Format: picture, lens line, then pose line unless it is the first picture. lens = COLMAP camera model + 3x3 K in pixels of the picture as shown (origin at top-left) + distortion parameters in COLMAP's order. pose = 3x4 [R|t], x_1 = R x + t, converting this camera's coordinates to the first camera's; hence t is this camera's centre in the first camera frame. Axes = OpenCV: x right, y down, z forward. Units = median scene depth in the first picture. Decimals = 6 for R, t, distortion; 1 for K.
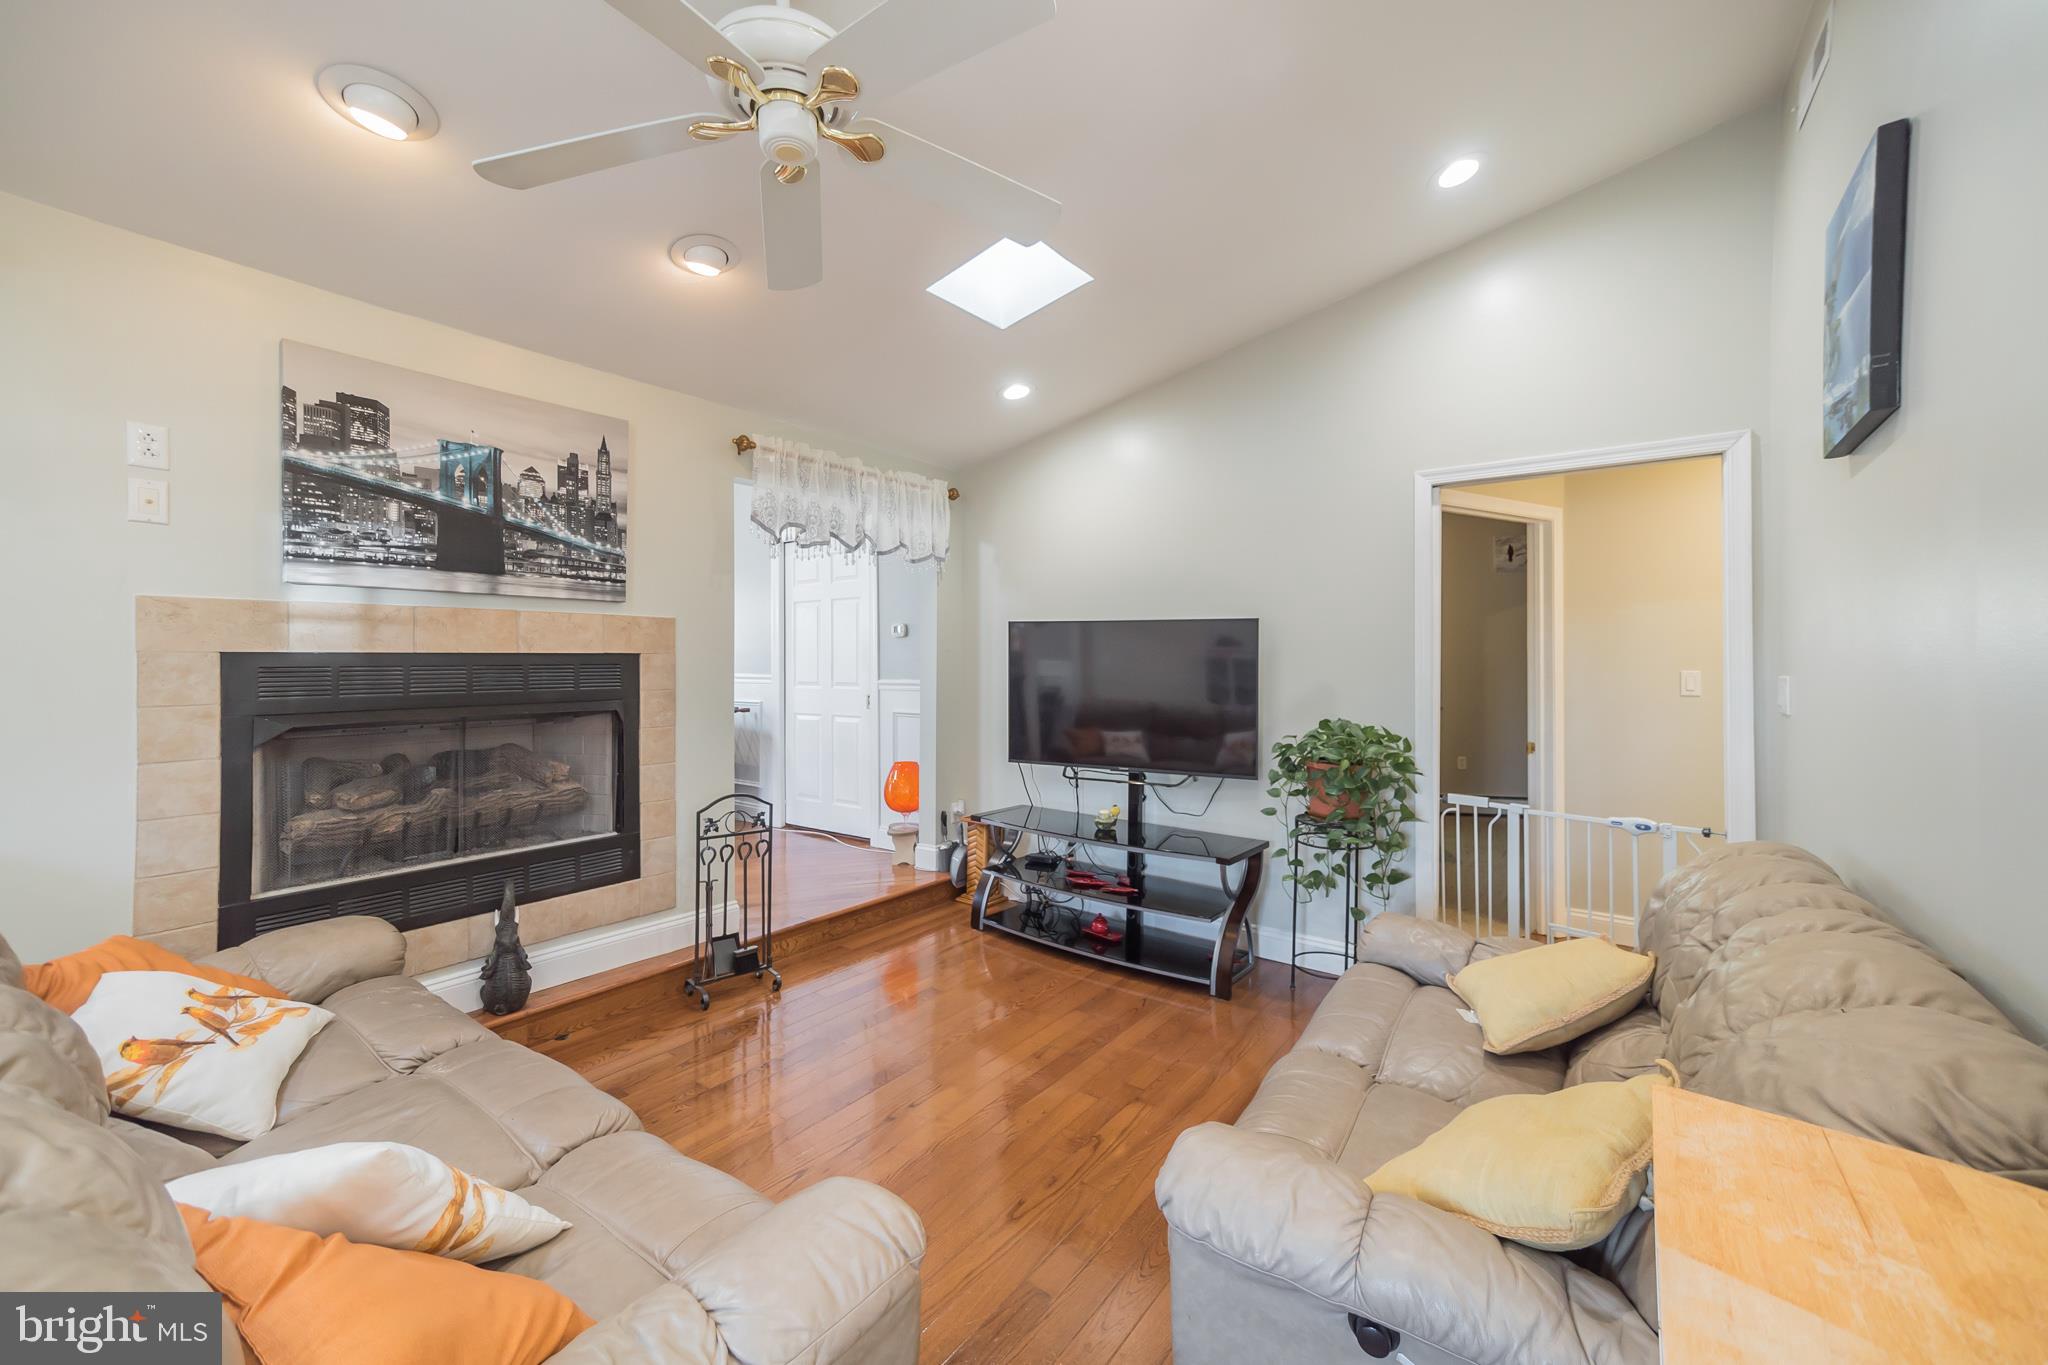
lens RADIAL K [[826.3, 0, 1017.8], [0, 826.3, 662.6], [0, 0, 1]] dist [-0.002318, 0.013969]
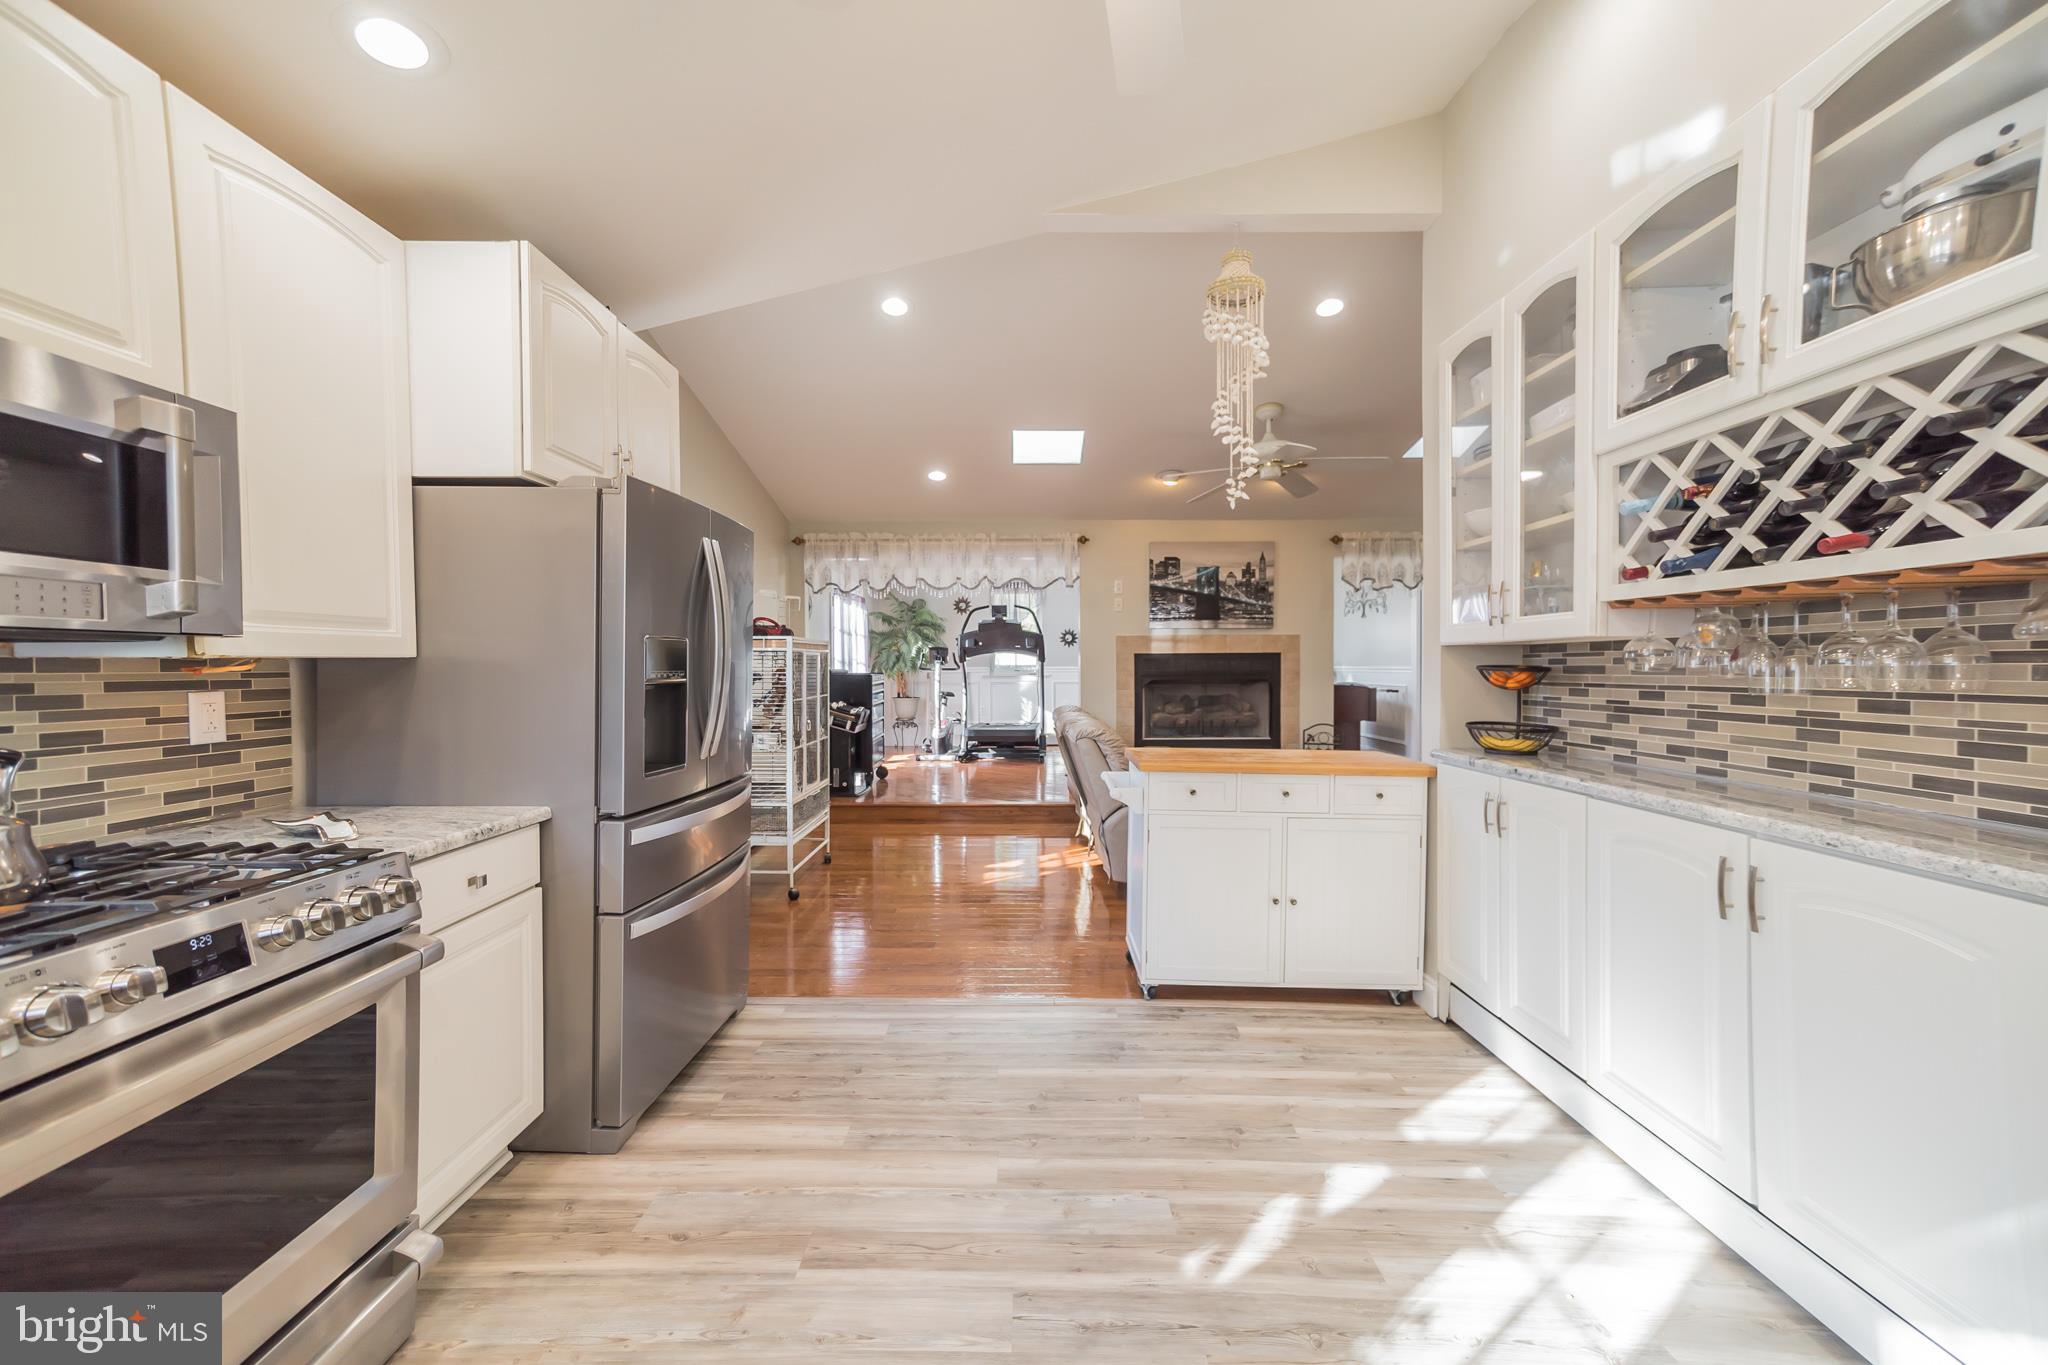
lens RADIAL K [[826.3, 0, 1017.8], [0, 826.3, 662.6], [0, 0, 1]] dist [-0.002318, 0.013969]
pose [[0.599981, -0.004152, -0.800004, 0.807738], [0.002006, 0.999991, -0.003686, 0.020431], [0.800012, 0.000607, 0.599984, -0.768977]]
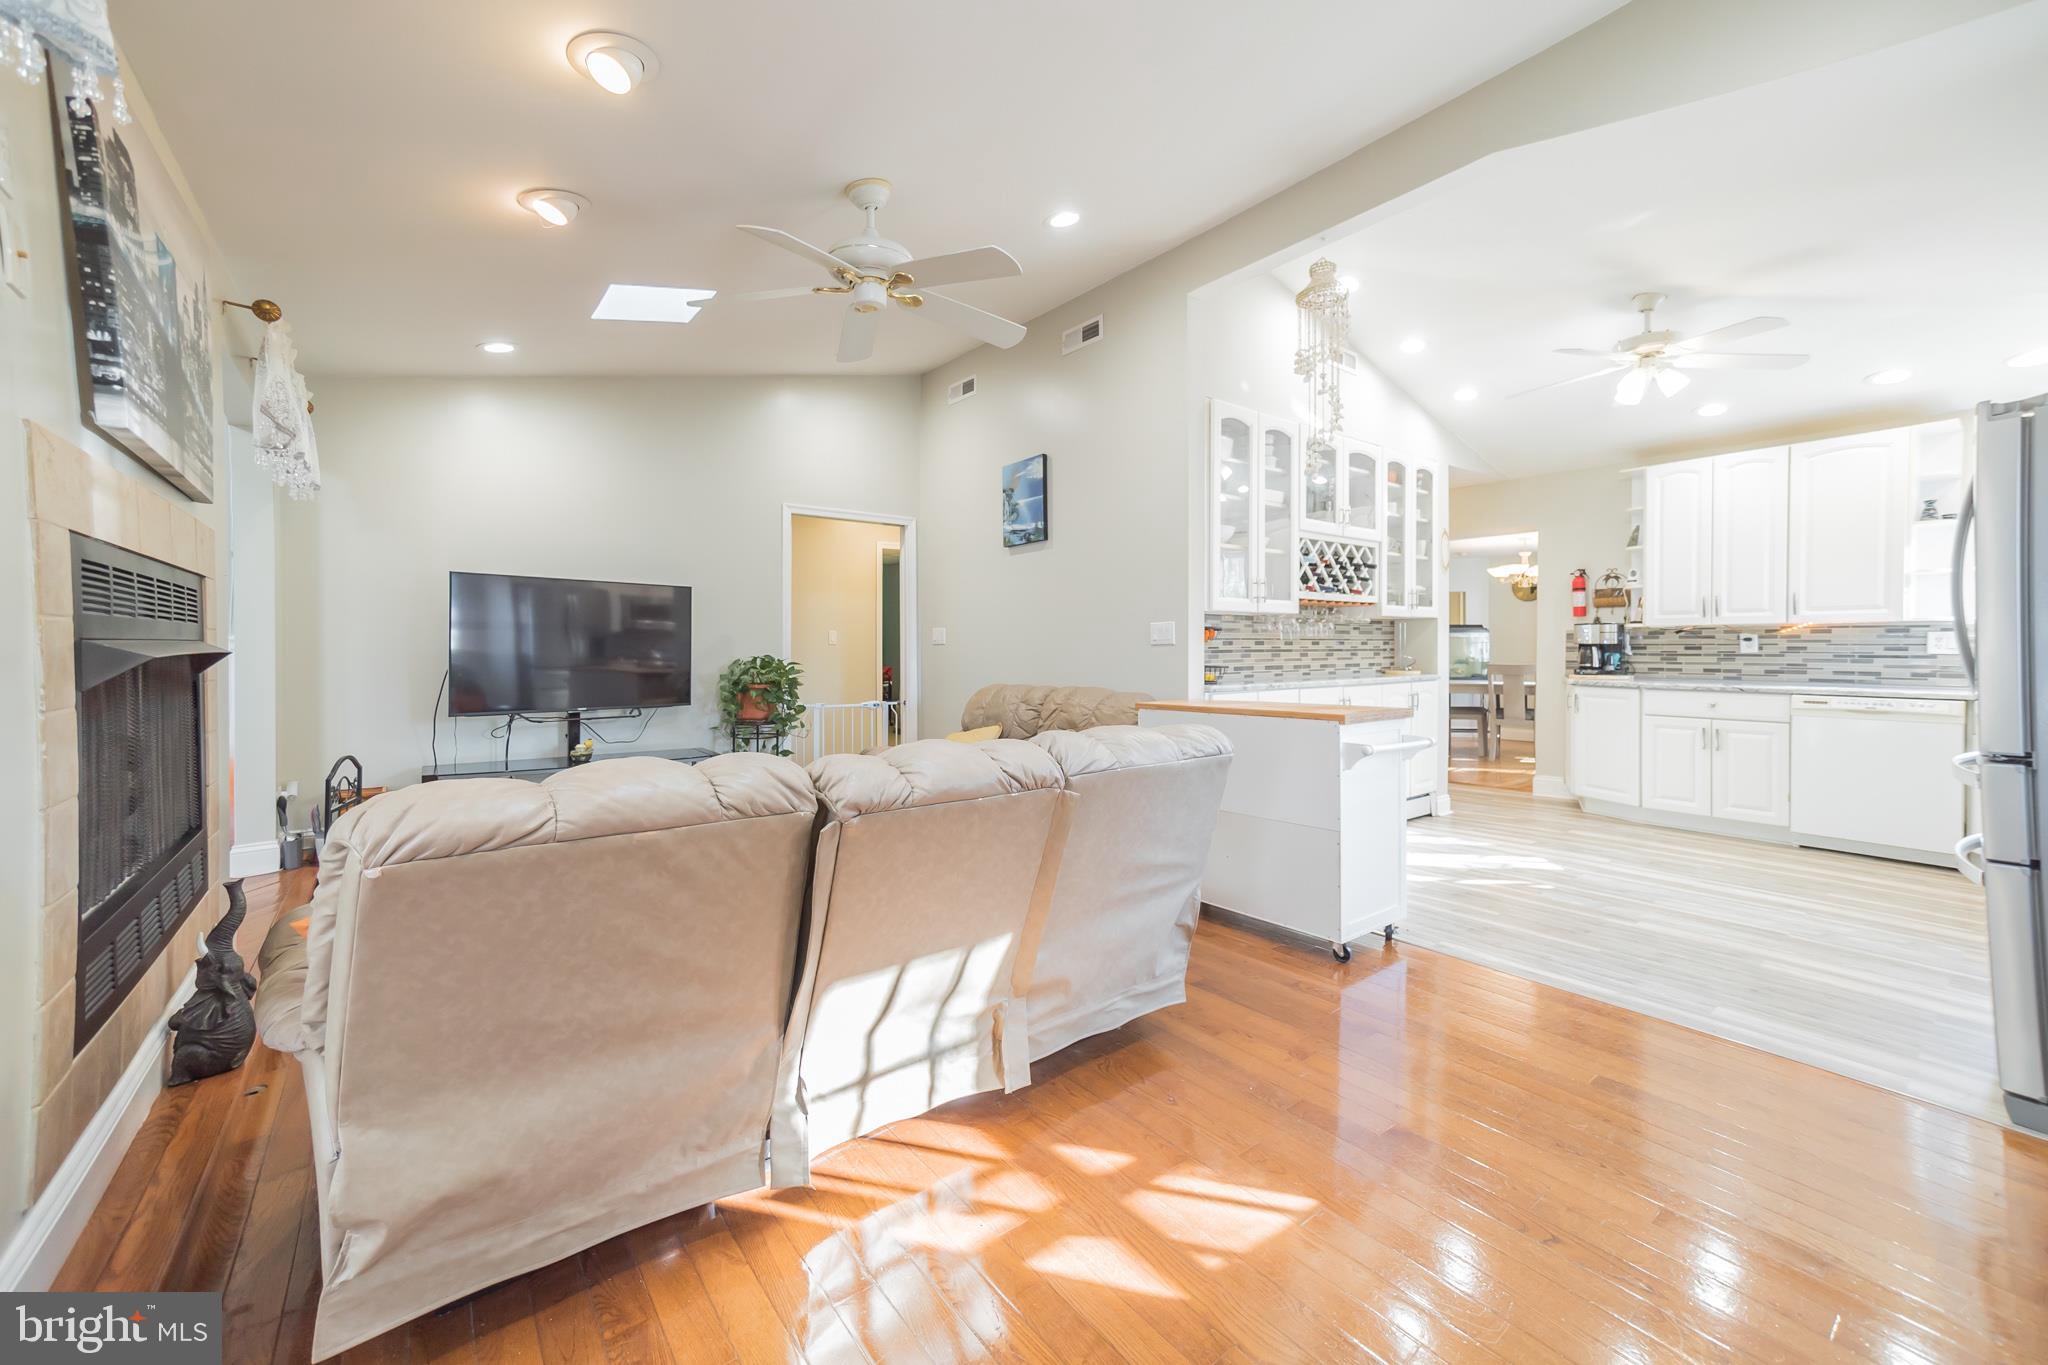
lens RADIAL K [[830.7, 0, 1032.5], [0, 830.7, 647.9], [0, 0, 1]] dist [-0.000481, 0.015261]
pose [[0.241054, -0.000446, 0.970512, -1.007262], [0.004434, 0.999990, -0.000642, 0.056652], [-0.970502, 0.004458, 0.241053, 0.129997]]
